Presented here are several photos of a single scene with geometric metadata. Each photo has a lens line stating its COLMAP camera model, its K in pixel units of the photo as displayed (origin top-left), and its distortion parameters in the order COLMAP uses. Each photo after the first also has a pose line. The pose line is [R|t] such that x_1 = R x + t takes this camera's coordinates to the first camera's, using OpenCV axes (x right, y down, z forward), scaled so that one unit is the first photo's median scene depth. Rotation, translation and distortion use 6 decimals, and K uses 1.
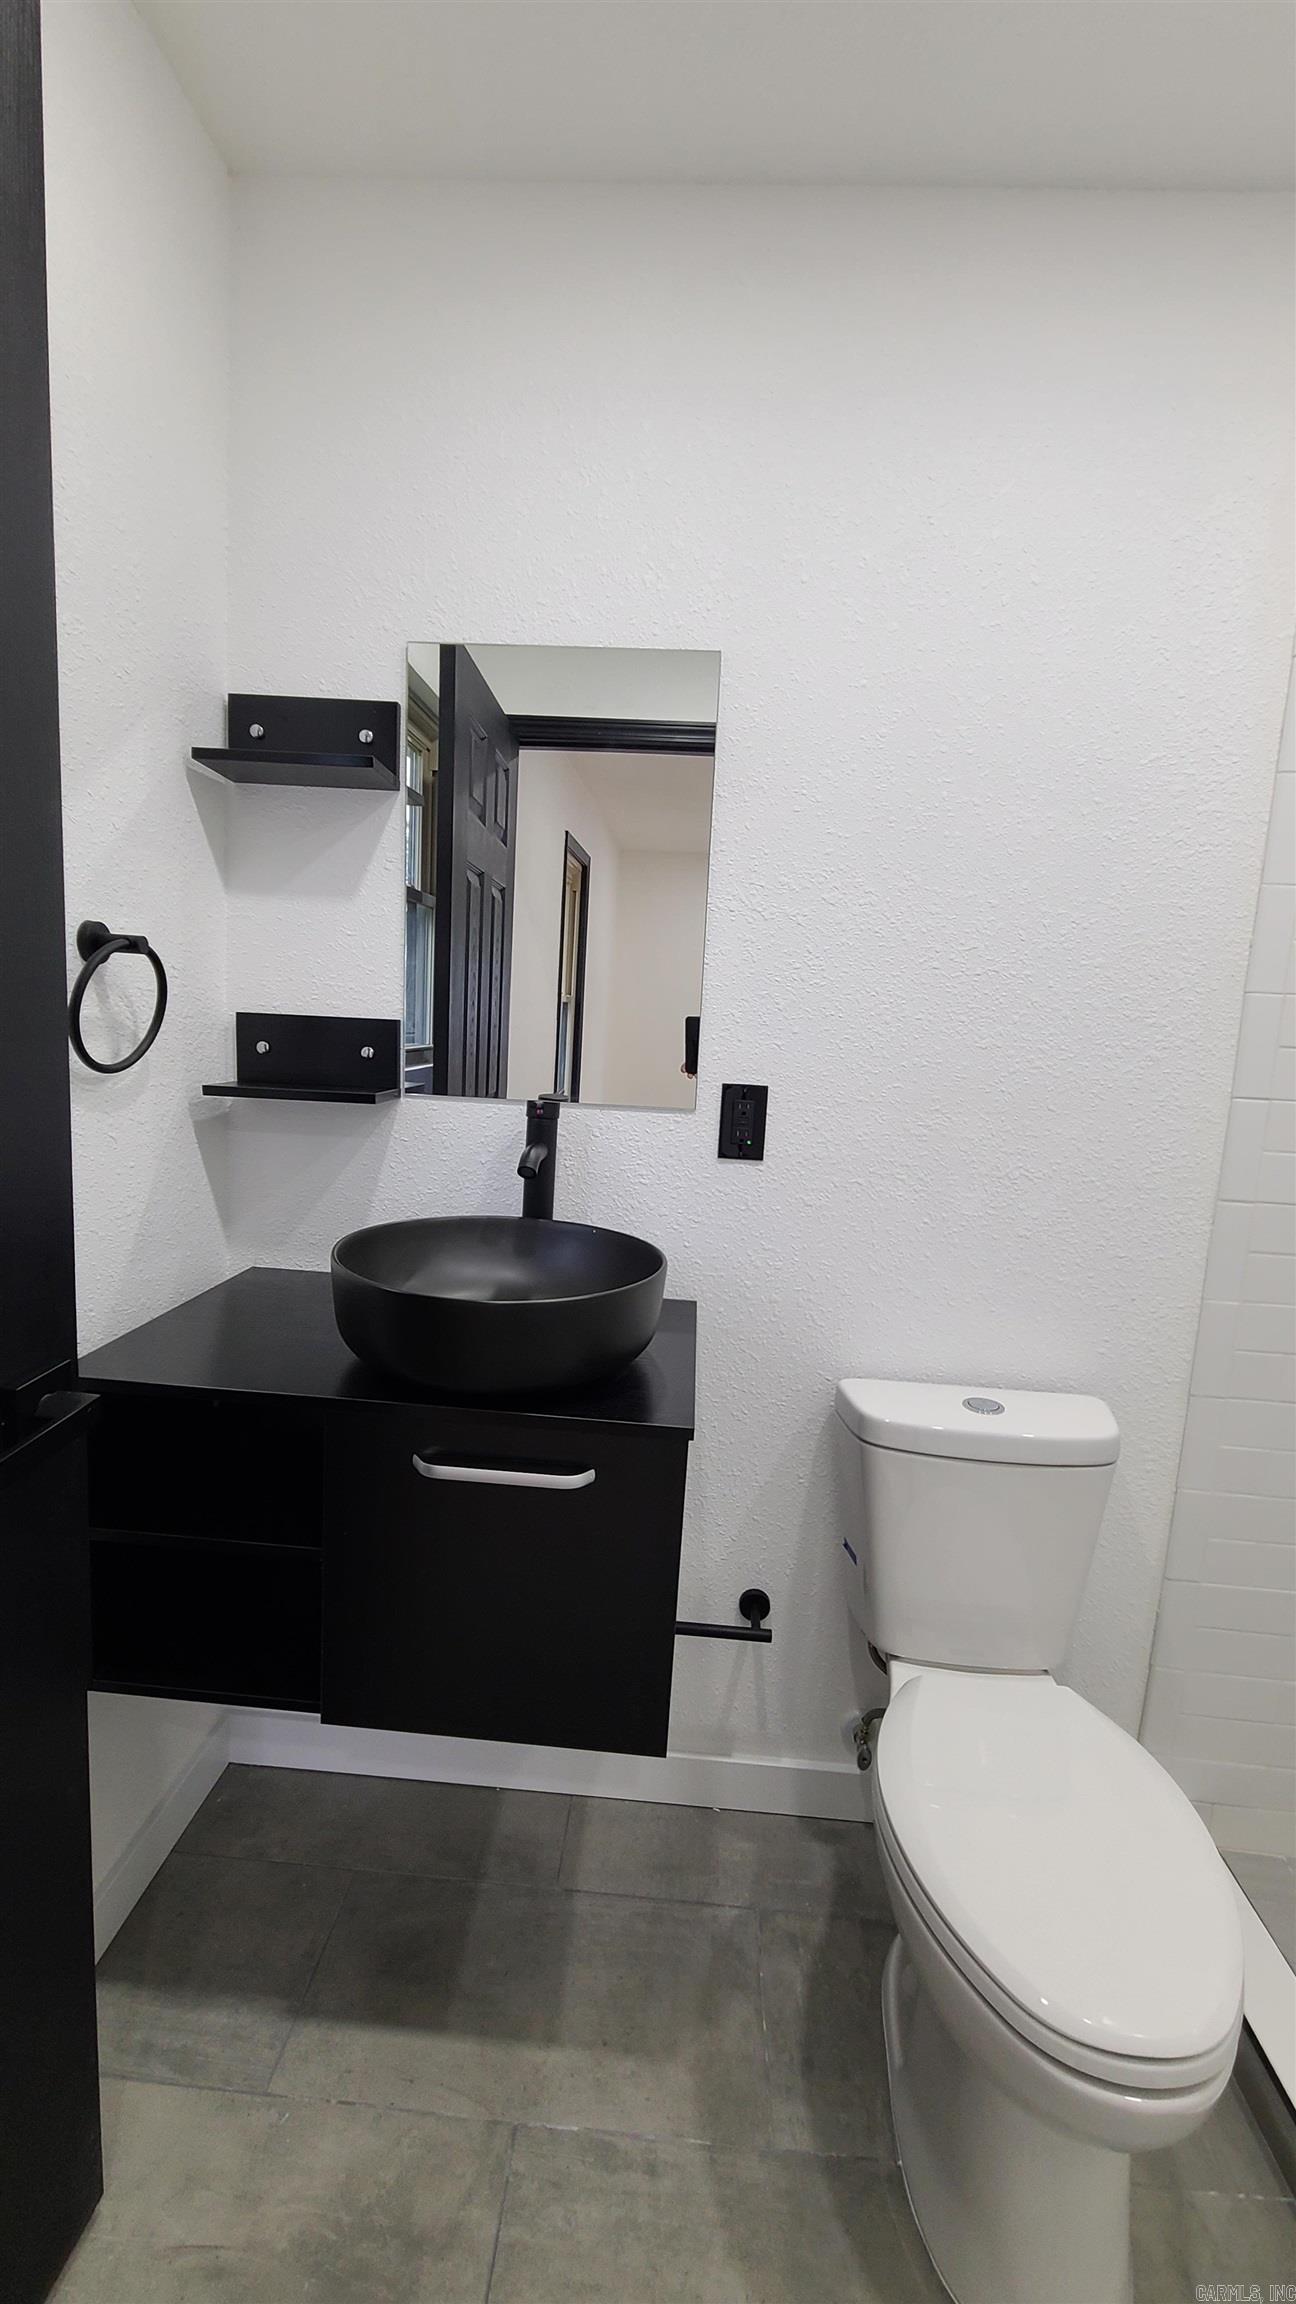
lens RADIAL K [[934.6, 0, 659.4], [0, 934.6, 1162.0], [0, 0, 1]] dist [0.006033, -0.004368]
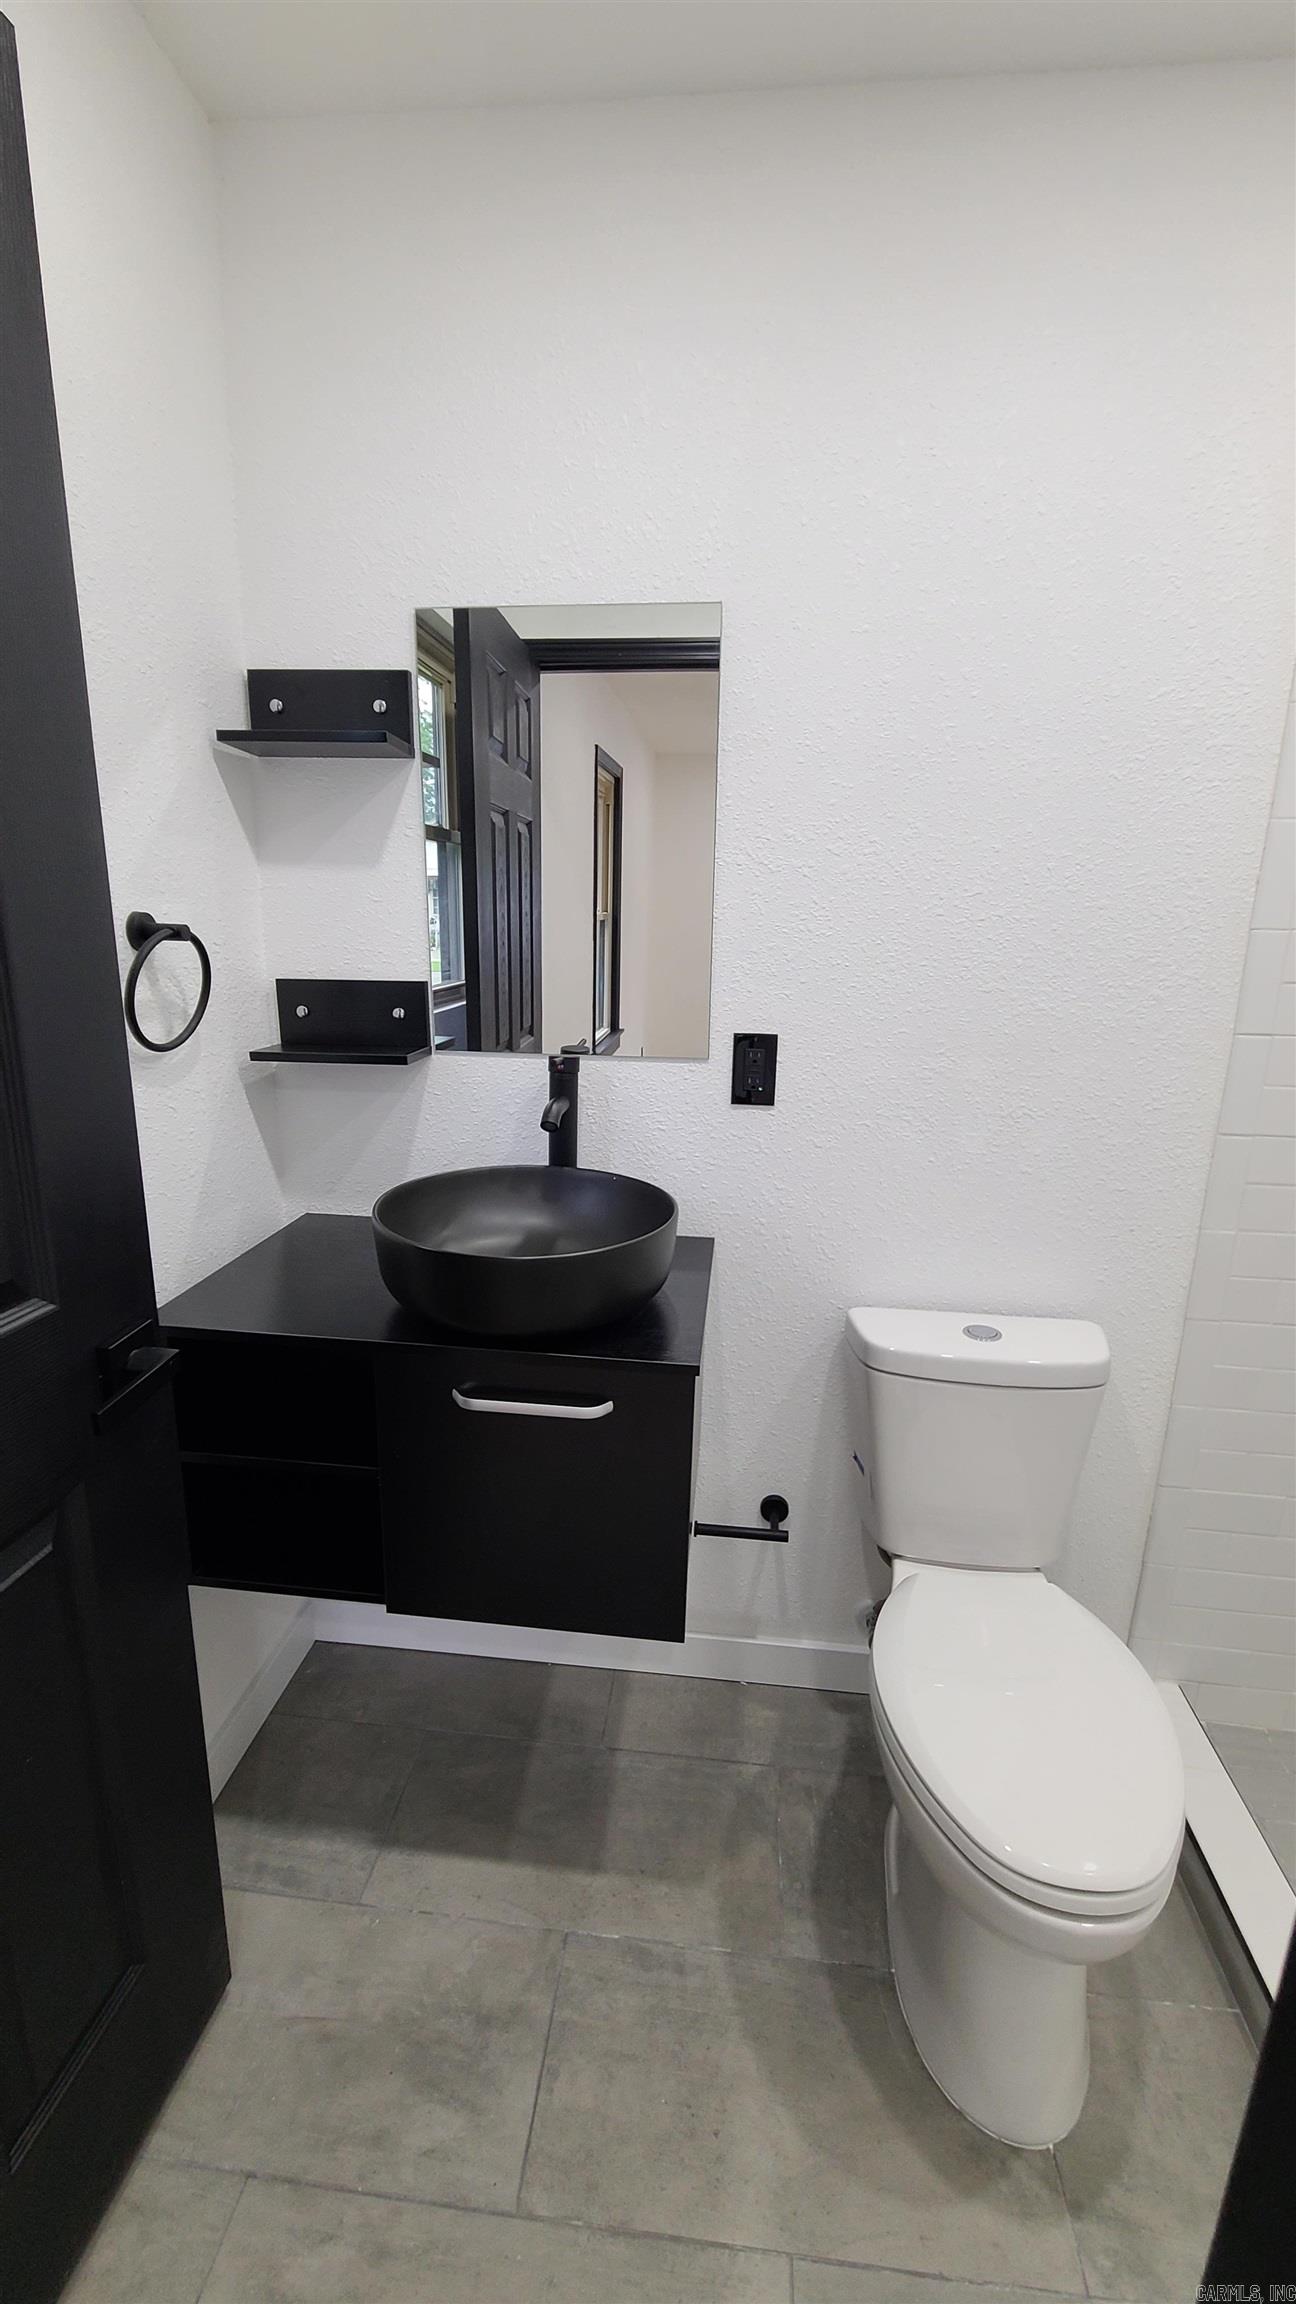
lens RADIAL K [[934.6, 0, 660.7], [0, 934.6, 1162.5], [0, 0, 1]] dist [0.006033, -0.004368]
pose [[0.998290, -0.020703, -0.054661, 0.041940], [0.026213, 0.994430, 0.102090, -0.051646], [0.052243, -0.103348, 0.993272, -0.061456]]
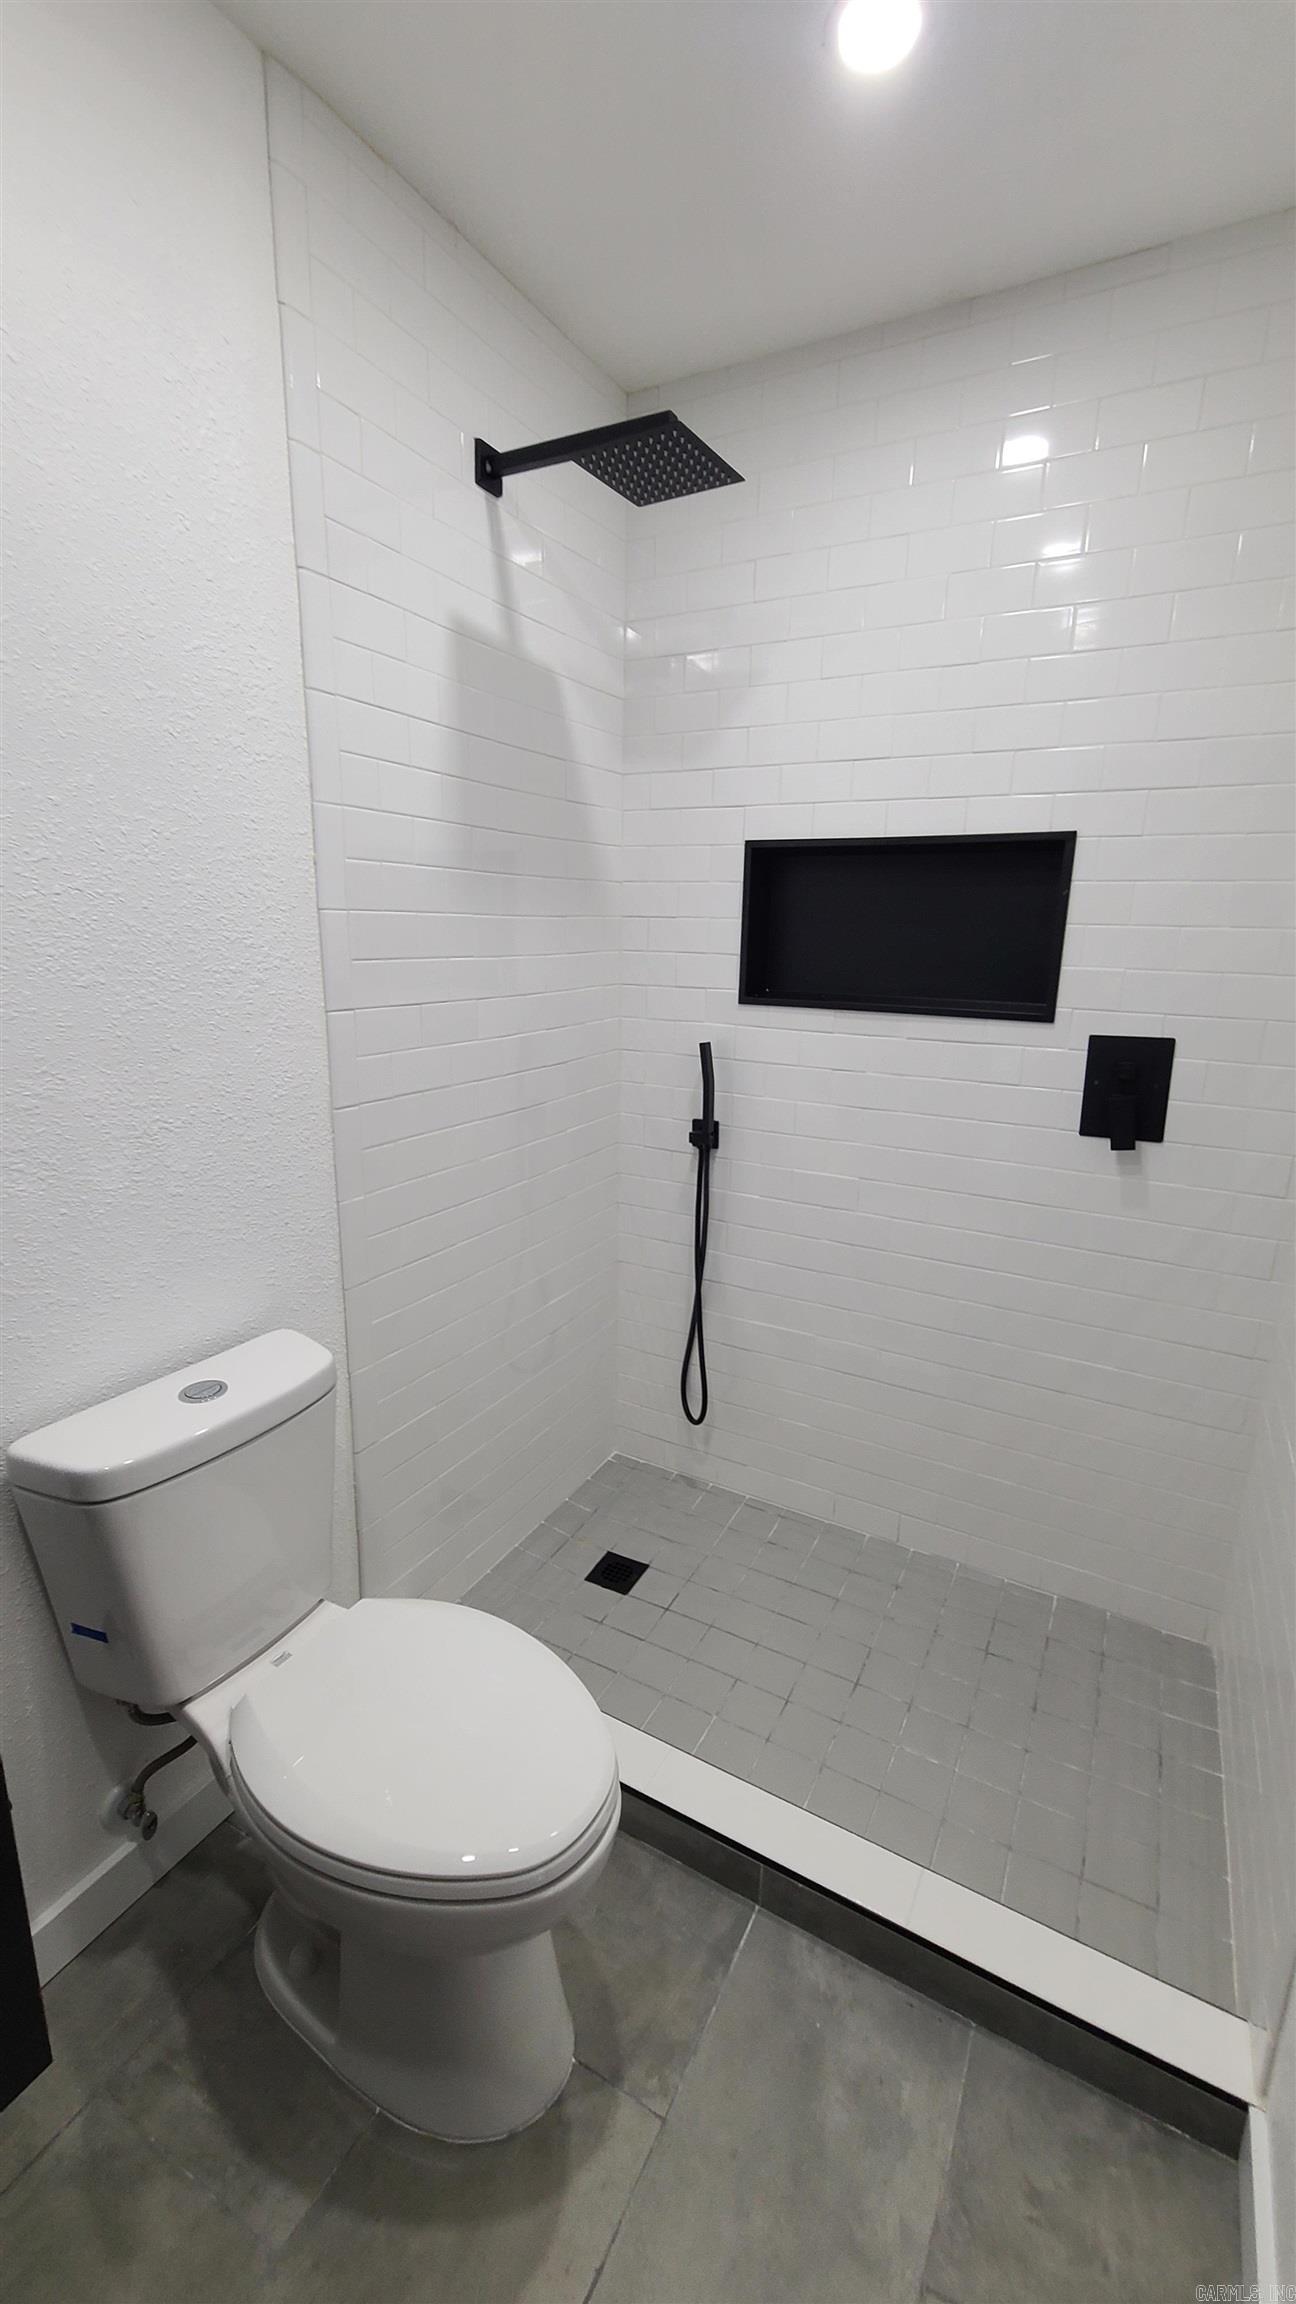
lens RADIAL K [[934.6, 0, 655.0], [0, 934.6, 1160.6], [0, 0, 1]] dist [0.006033, -0.004368]
pose [[0.434087, -0.258618, 0.862952, -0.181449], [0.127085, 0.965908, 0.225546, -0.100051], [-0.891862, 0.011761, 0.452155, 0.205659]]
